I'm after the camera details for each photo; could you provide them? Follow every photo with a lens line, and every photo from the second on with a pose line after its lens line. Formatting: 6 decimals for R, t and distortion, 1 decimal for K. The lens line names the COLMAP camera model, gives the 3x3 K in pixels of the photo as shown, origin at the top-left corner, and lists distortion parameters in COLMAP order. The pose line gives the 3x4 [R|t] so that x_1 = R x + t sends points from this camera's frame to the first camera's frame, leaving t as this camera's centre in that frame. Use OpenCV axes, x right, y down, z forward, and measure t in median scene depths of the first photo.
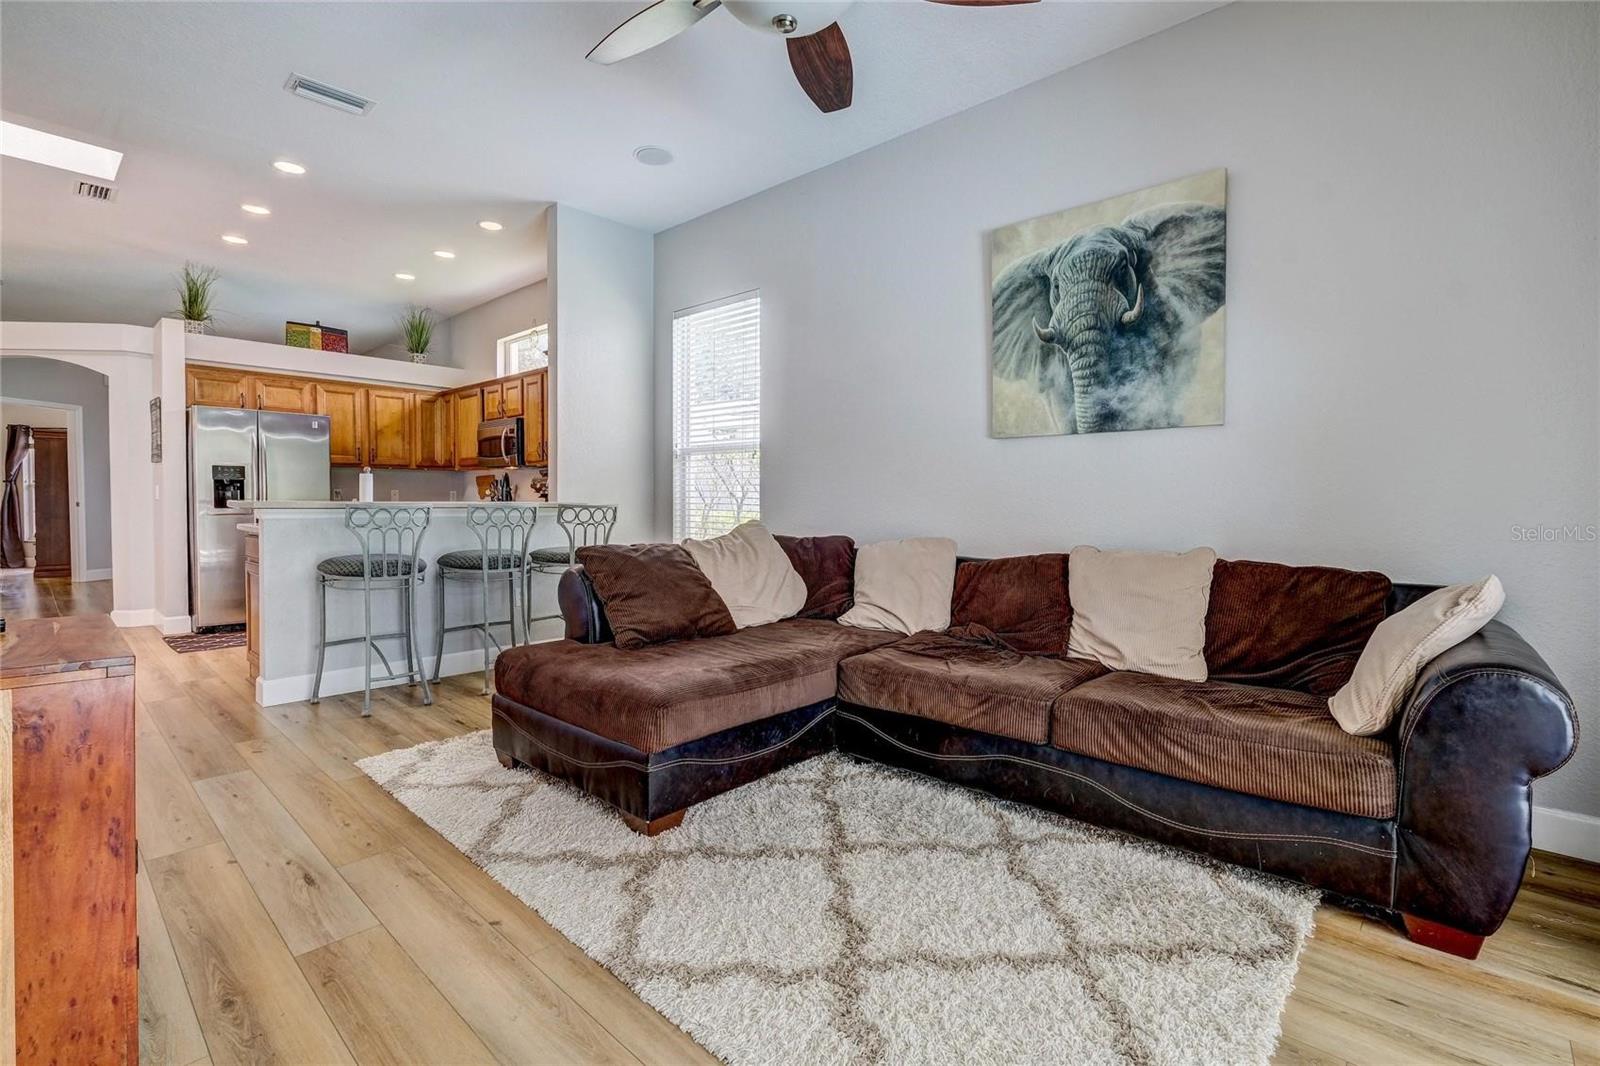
lens RADIAL K [[711.0, 0, 803.9], [0, 711.0, 538.5], [0, 0, 1]] dist [-0.001955, 0.000506]
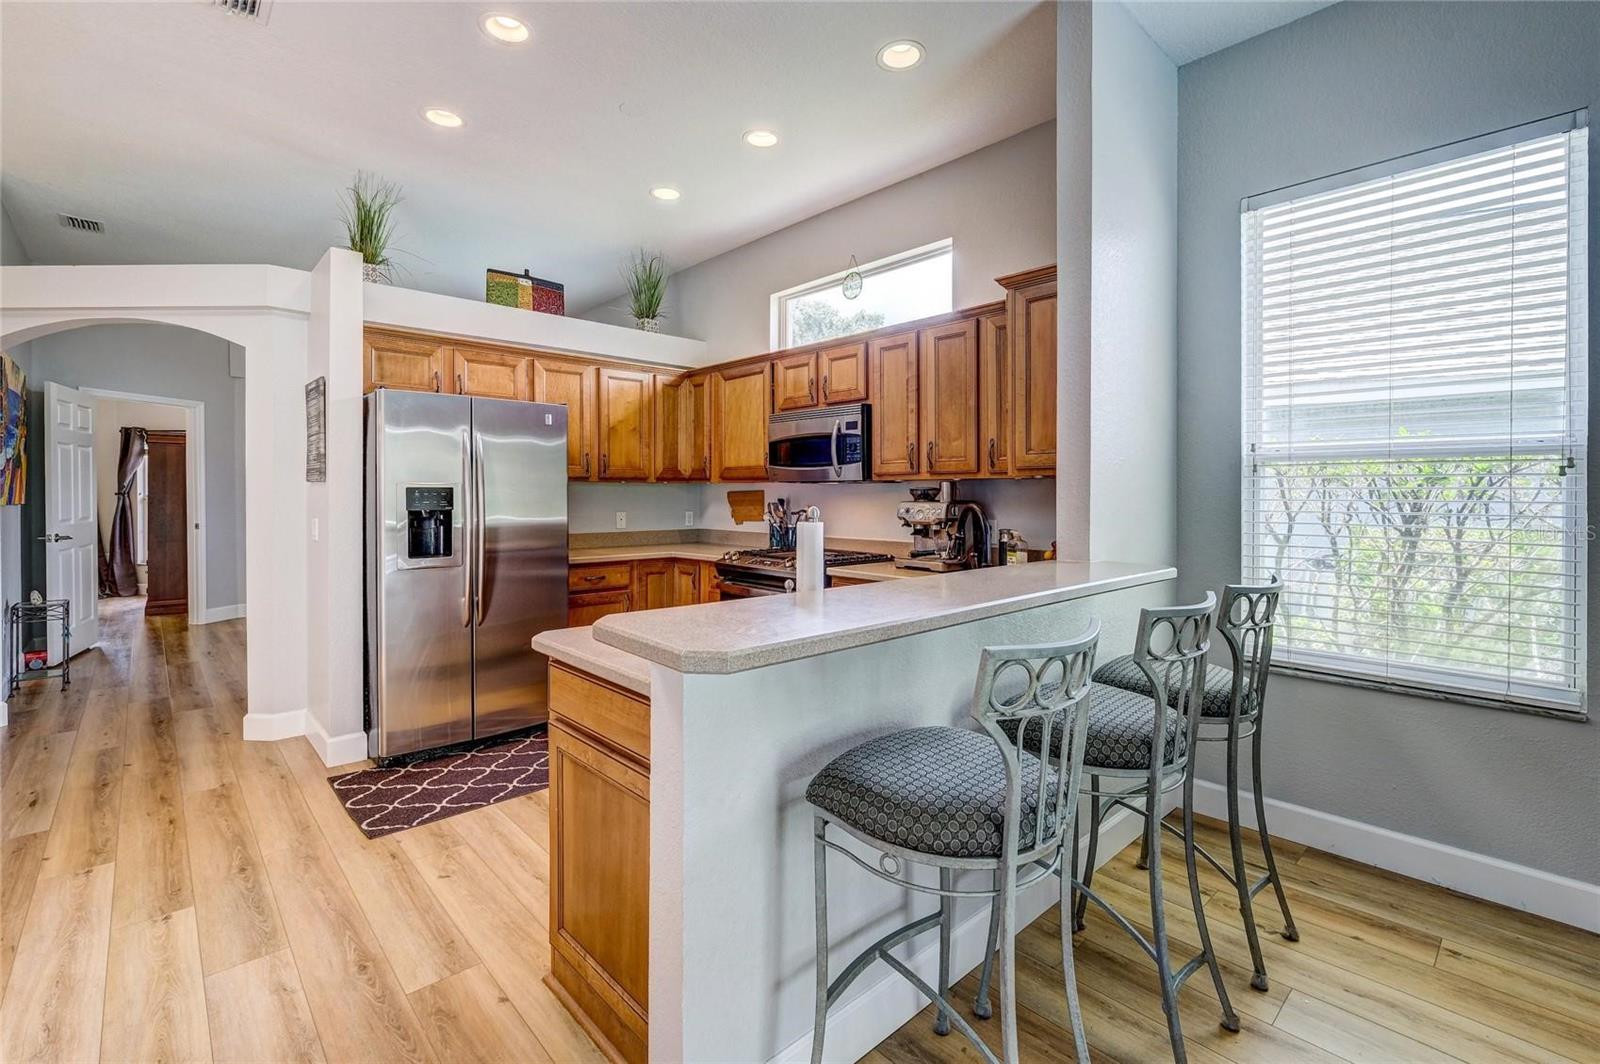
lens RADIAL K [[695.3, 0, 802.6], [0, 695.3, 520.6], [0, 0, 1]] dist [-0.001162, -0.000016]
pose [[0.996953, -0.001512, -0.077994, -0.367339], [0.000297, 0.999878, -0.015596, -0.053464], [0.078008, 0.015525, 0.996832, 0.356358]]
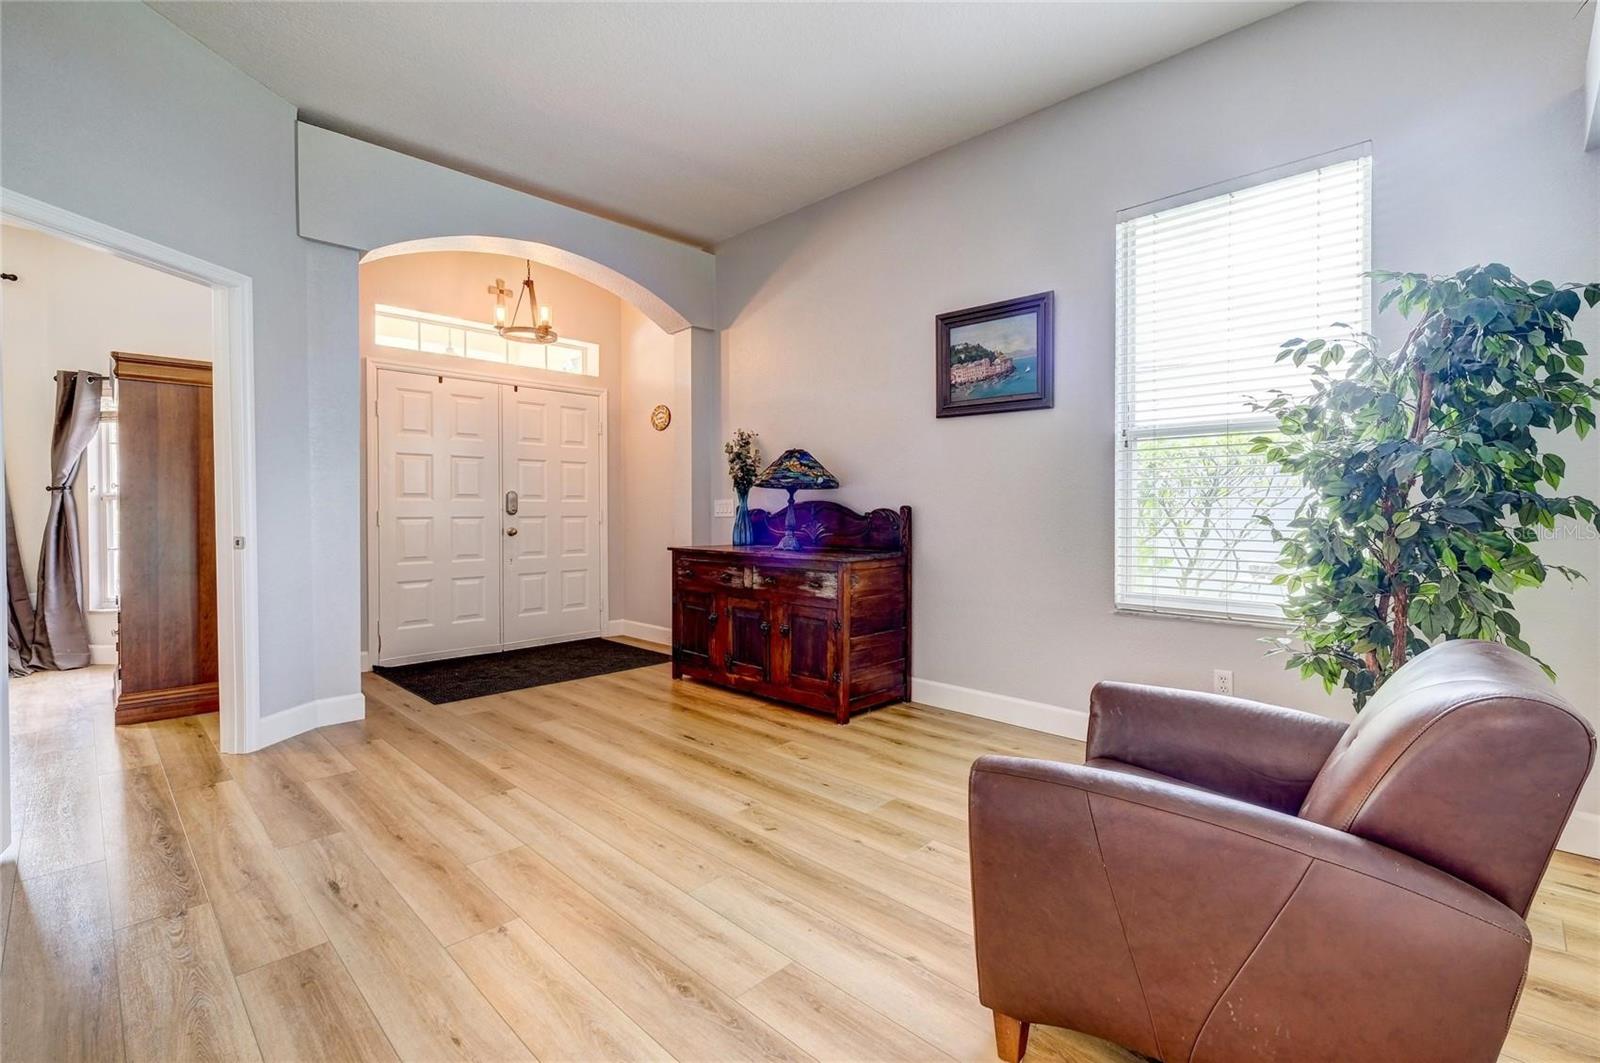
lens RADIAL K [[711.0, 0, 803.9], [0, 711.0, 537.0], [0, 0, 1]] dist [-0.001955, 0.000506]
pose [[0.999524, -0.000799, -0.030831, -0.907044], [0.000392, 0.999913, -0.013190, -0.061654], [0.030839, 0.013171, 0.999438, 0.807216]]
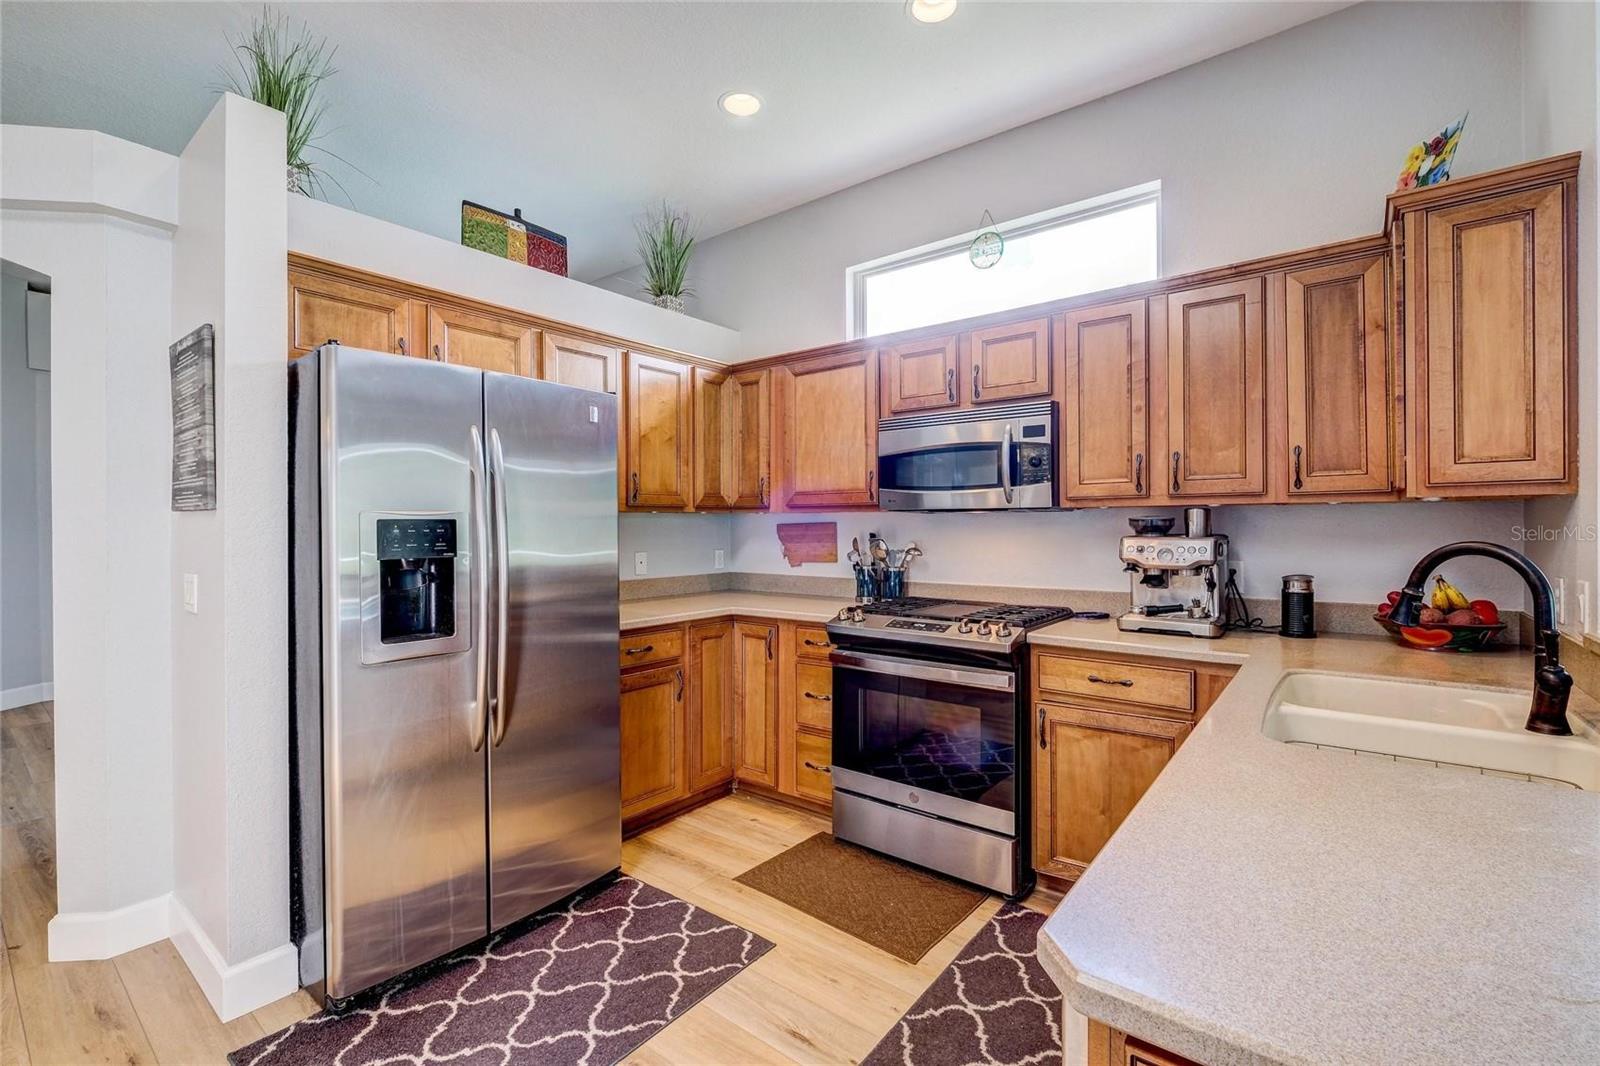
lens RADIAL K [[677.9, 0, 801.8], [0, 677.9, 544.9], [0, 0, 1]] dist [-0.001318, -0.000109]
pose [[0.996606, -0.012105, 0.081430, -0.532383], [0.014189, 0.999585, -0.025064, -0.064755], [-0.081093, 0.026134, 0.996364, 0.532744]]
